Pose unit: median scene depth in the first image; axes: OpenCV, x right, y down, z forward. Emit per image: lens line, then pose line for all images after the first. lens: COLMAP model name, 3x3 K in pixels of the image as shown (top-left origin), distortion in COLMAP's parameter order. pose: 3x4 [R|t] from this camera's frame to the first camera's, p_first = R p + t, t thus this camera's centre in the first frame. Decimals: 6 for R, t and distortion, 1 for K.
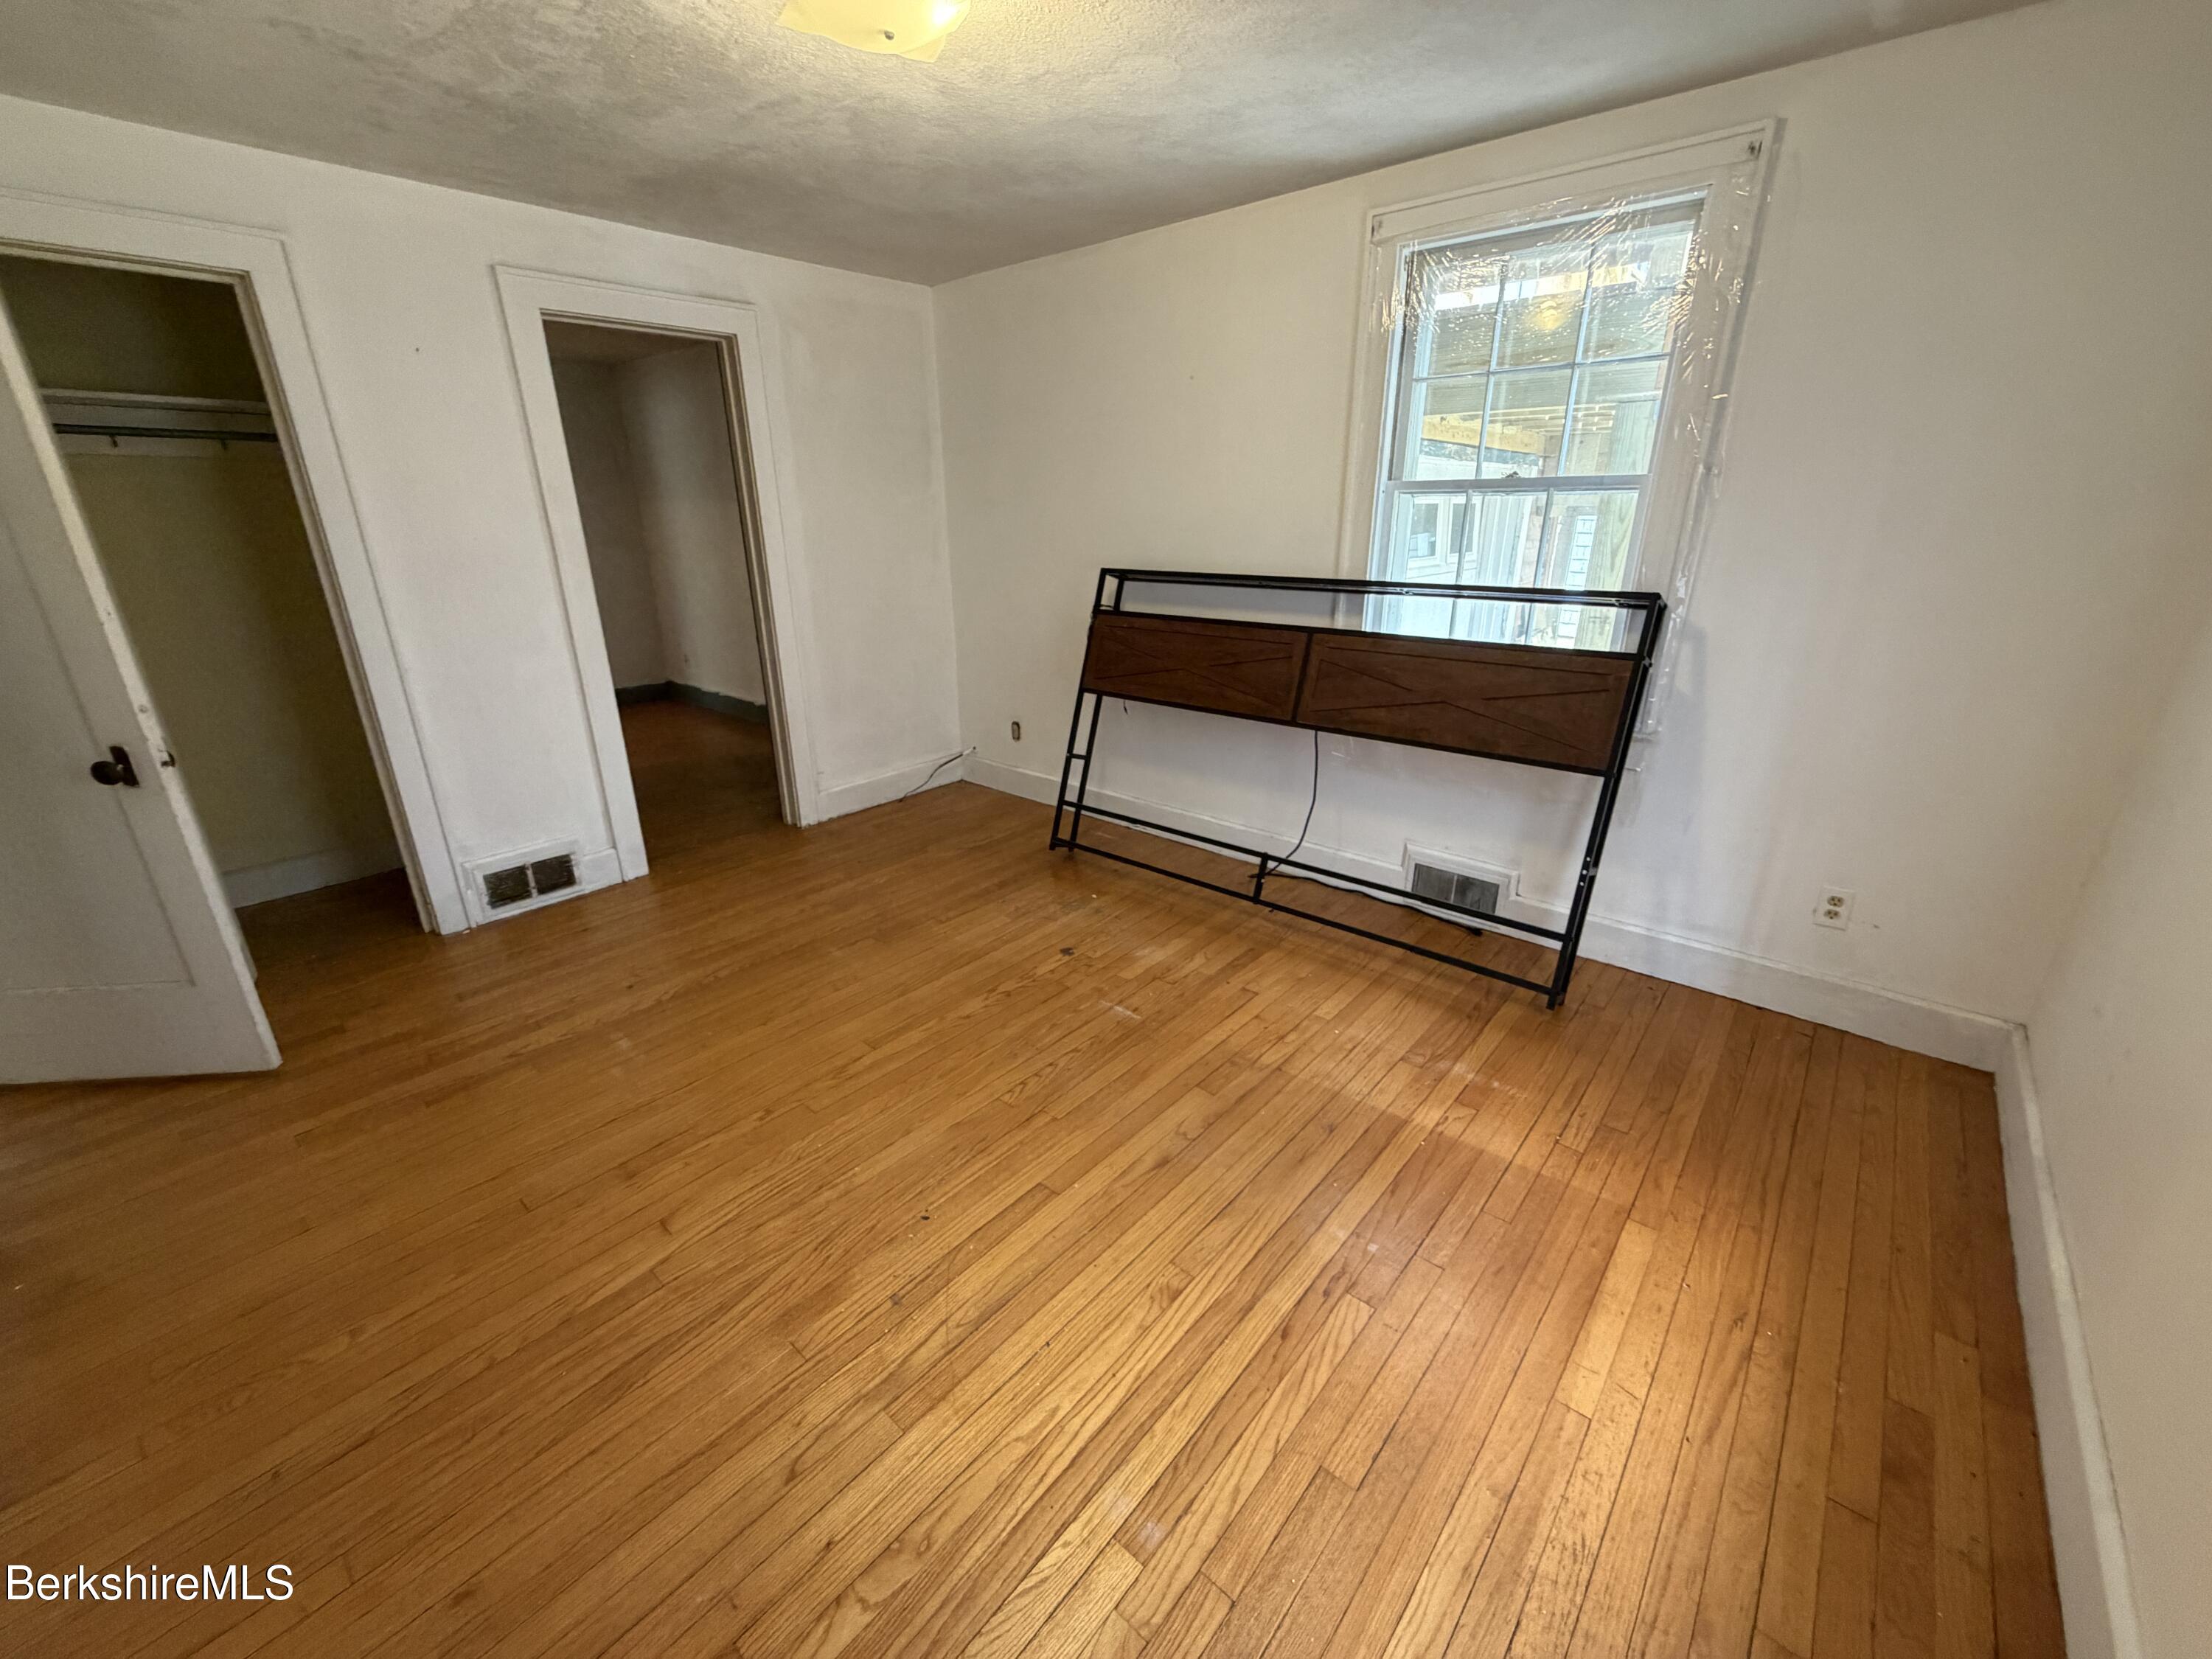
lens RADIAL K [[881.7, 0, 1095.1], [0, 881.7, 831.4], [0, 0, 1]] dist [-0.001031, -0.000015]
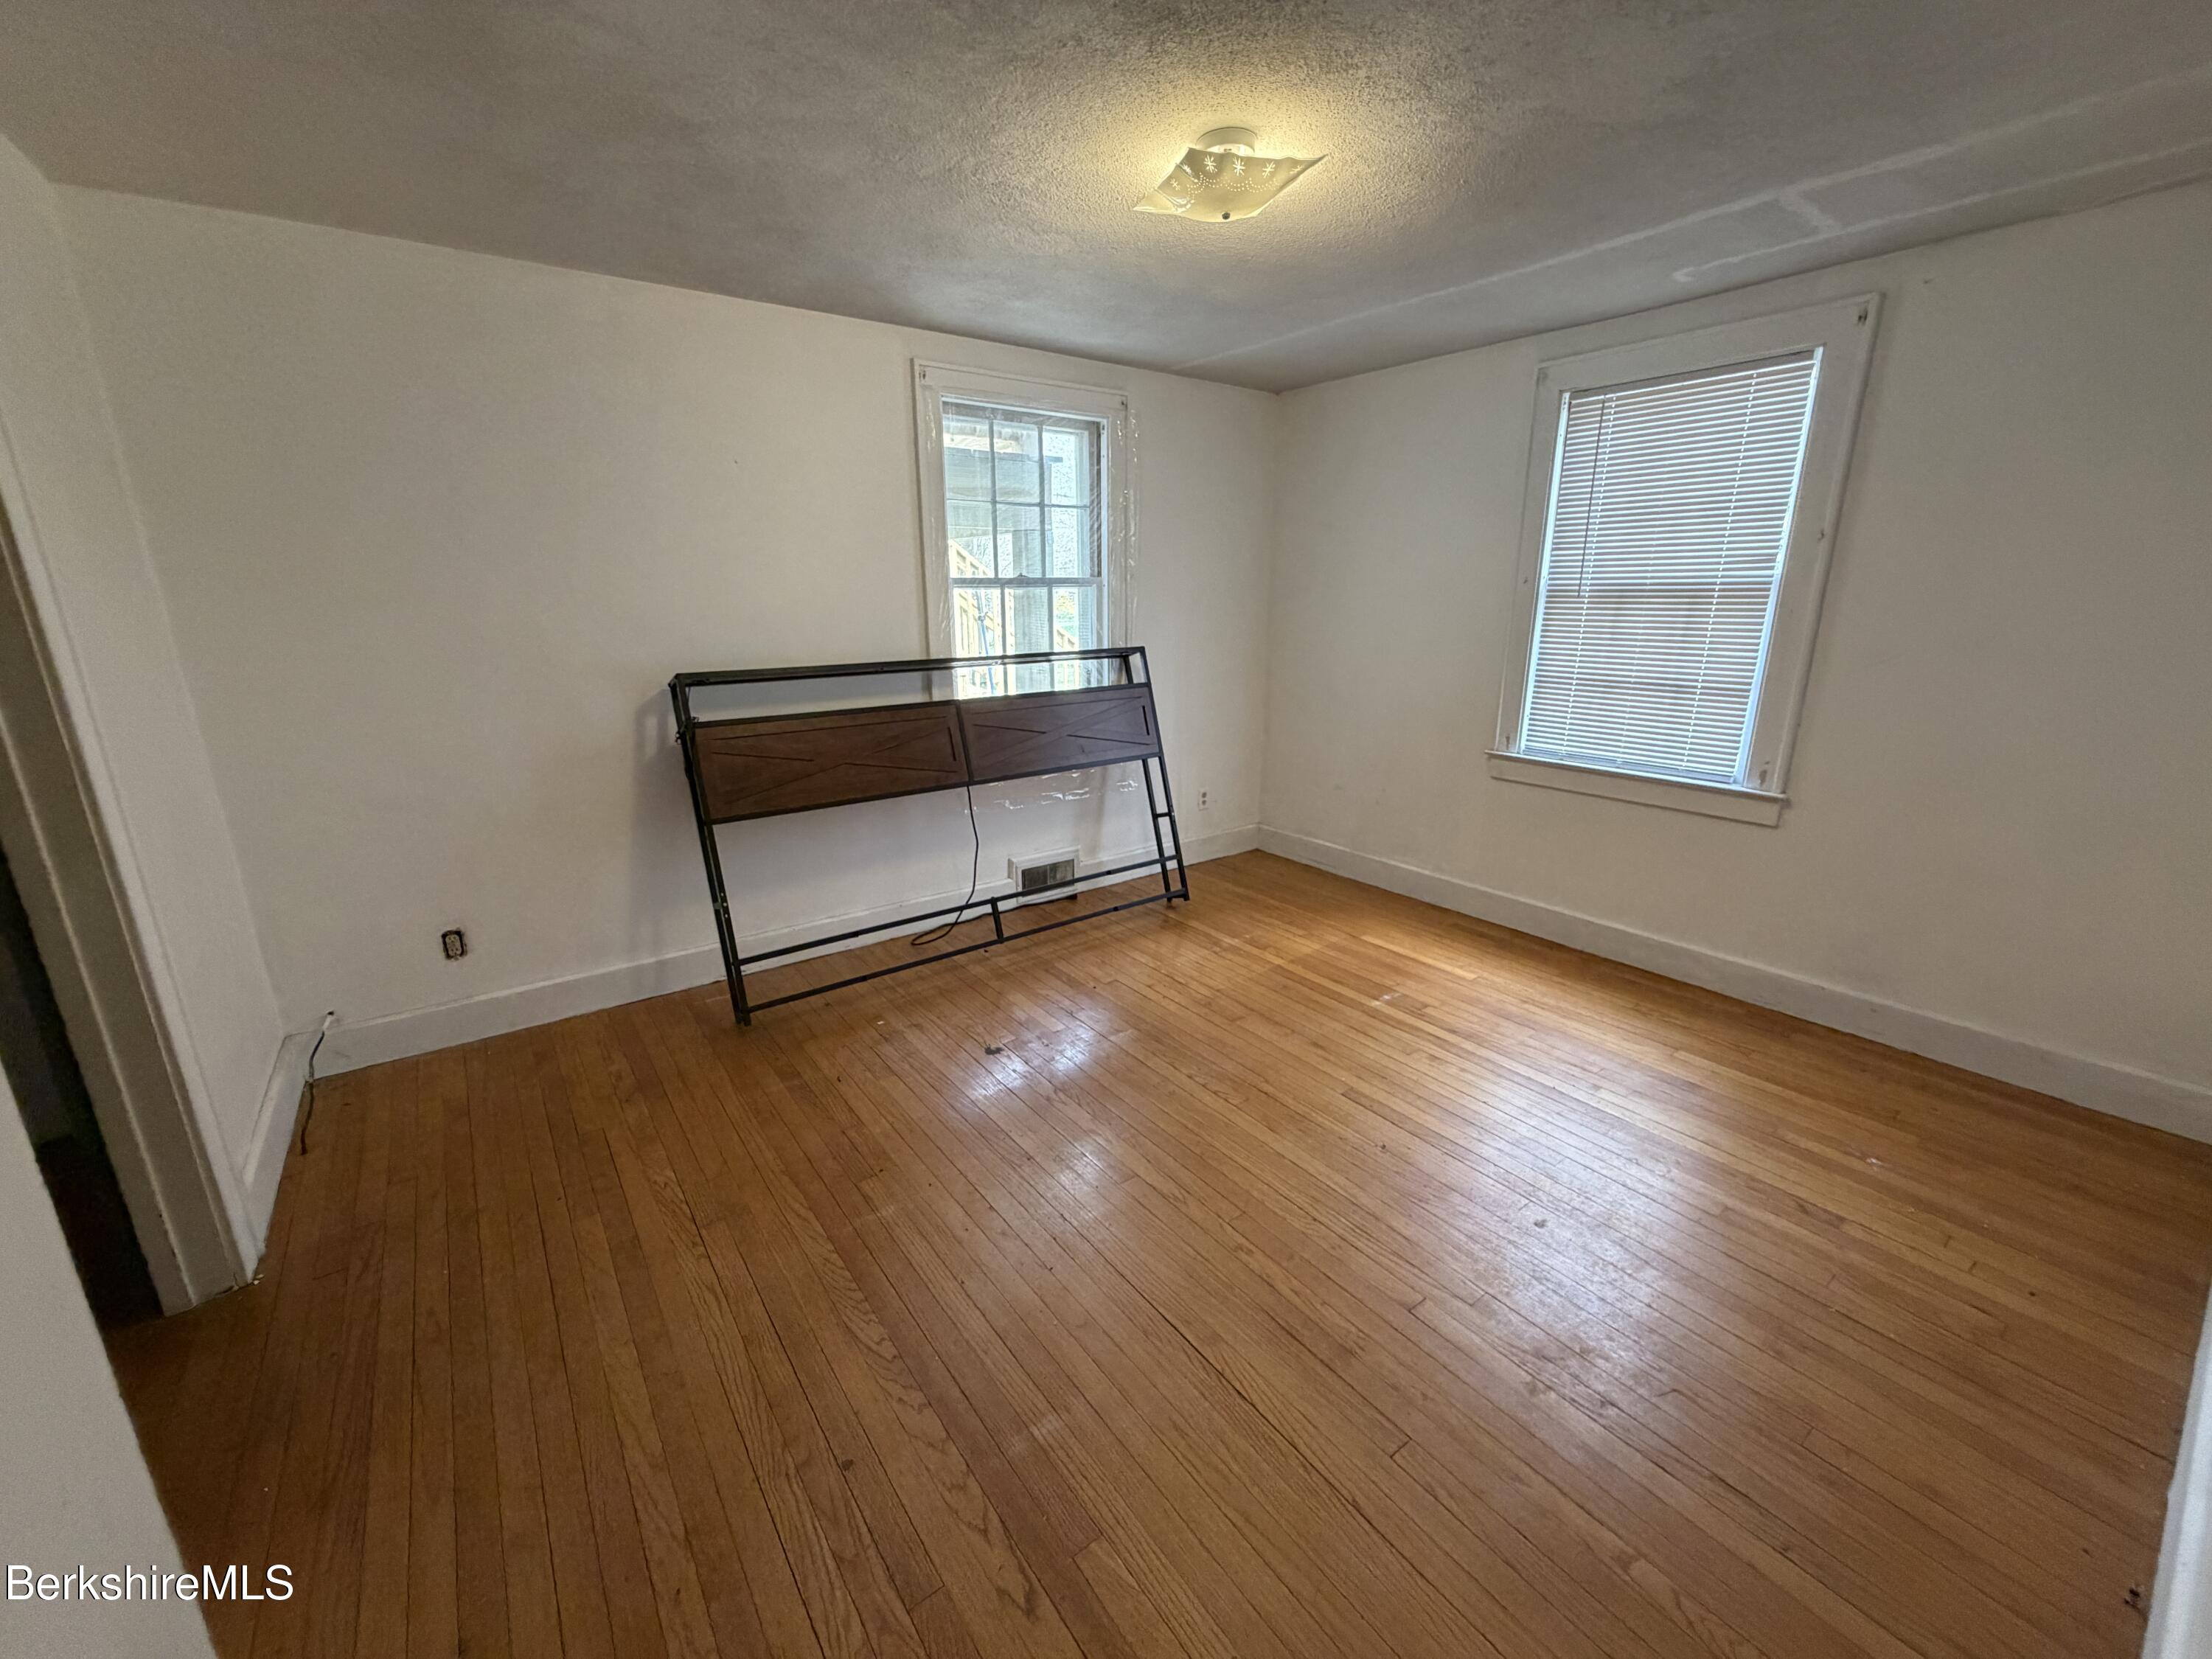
lens RADIAL K [[881.7, 0, 1095.1], [0, 881.7, 831.4], [0, 0, 1]] dist [-0.001031, -0.000015]
pose [[0.216275, -0.254877, 0.942477, -0.862159], [0.341183, 0.924194, 0.171639, -0.213403], [-0.914779, 0.284436, 0.286839, 0.565691]]
